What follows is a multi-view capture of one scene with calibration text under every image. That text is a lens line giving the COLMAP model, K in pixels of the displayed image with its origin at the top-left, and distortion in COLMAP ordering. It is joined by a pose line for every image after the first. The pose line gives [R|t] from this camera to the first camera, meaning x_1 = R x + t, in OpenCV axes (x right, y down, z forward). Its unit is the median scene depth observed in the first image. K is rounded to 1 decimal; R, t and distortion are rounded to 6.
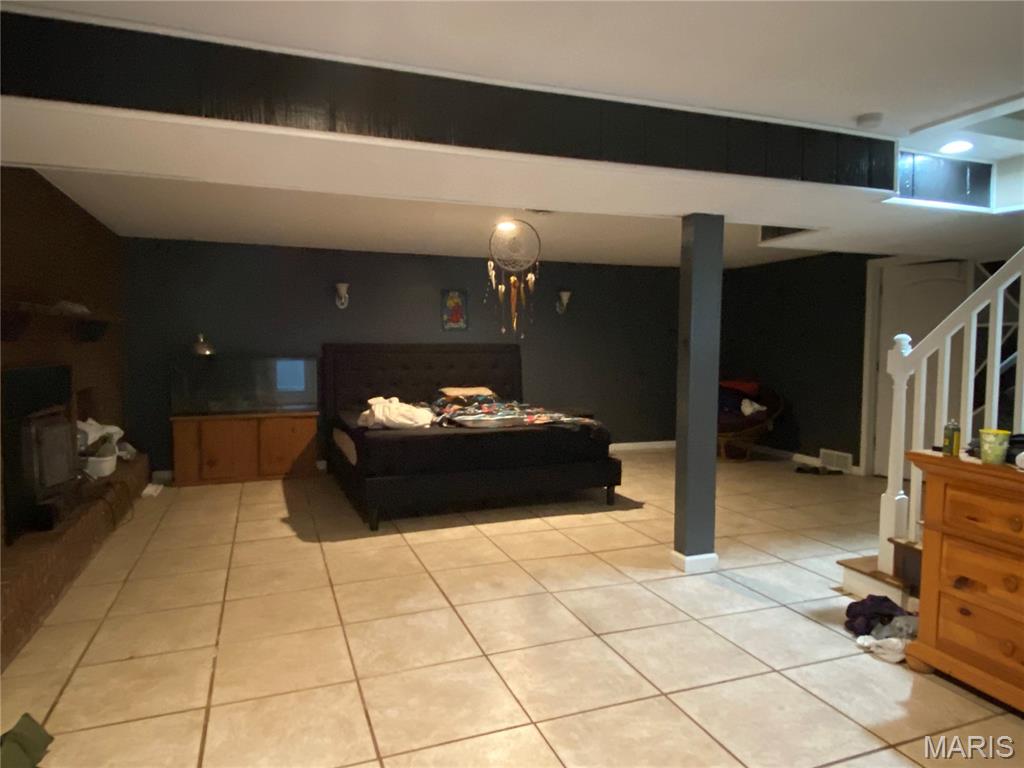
lens RADIAL K [[640.4, 0, 512.0], [0, 640.4, 384.0], [0, 0, 1]] dist [0.014247, -0.002623]
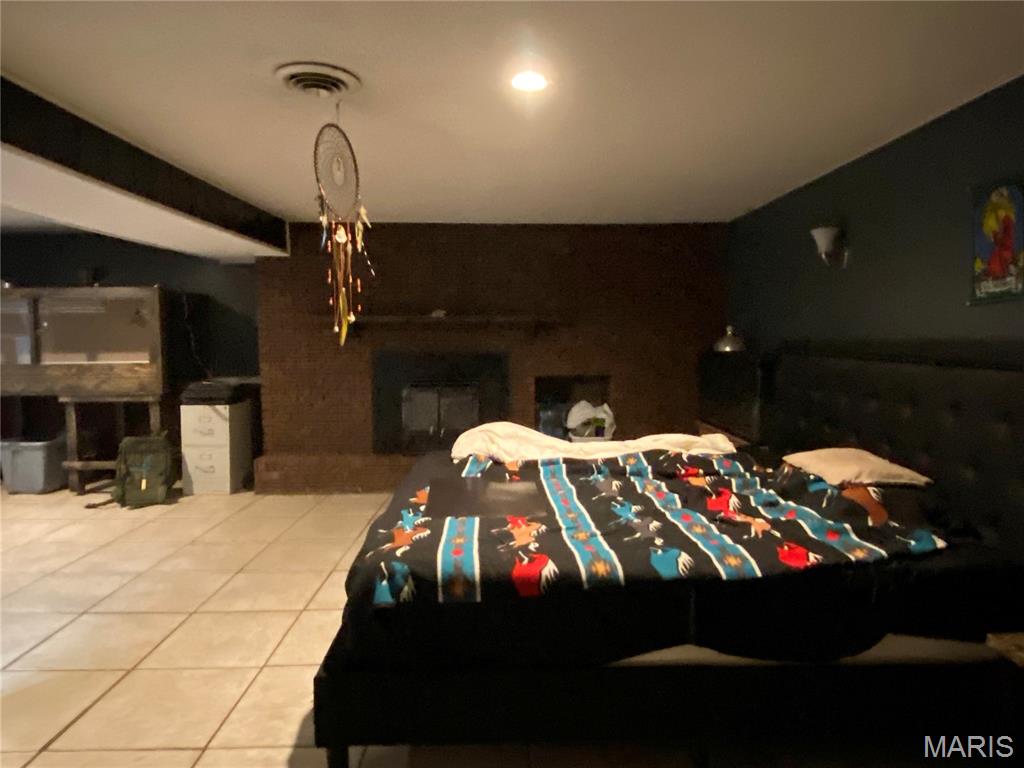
lens RADIAL K [[640.4, 0, 512.0], [0, 640.4, 384.0], [0, 0, 1]] dist [0.014247, -0.002623]
pose [[-0.339087, 0.074575, -0.937794, 0.526652], [-0.050369, 0.993984, 0.097256, -0.096467], [0.939406, 0.080214, -0.333291, 1.402482]]
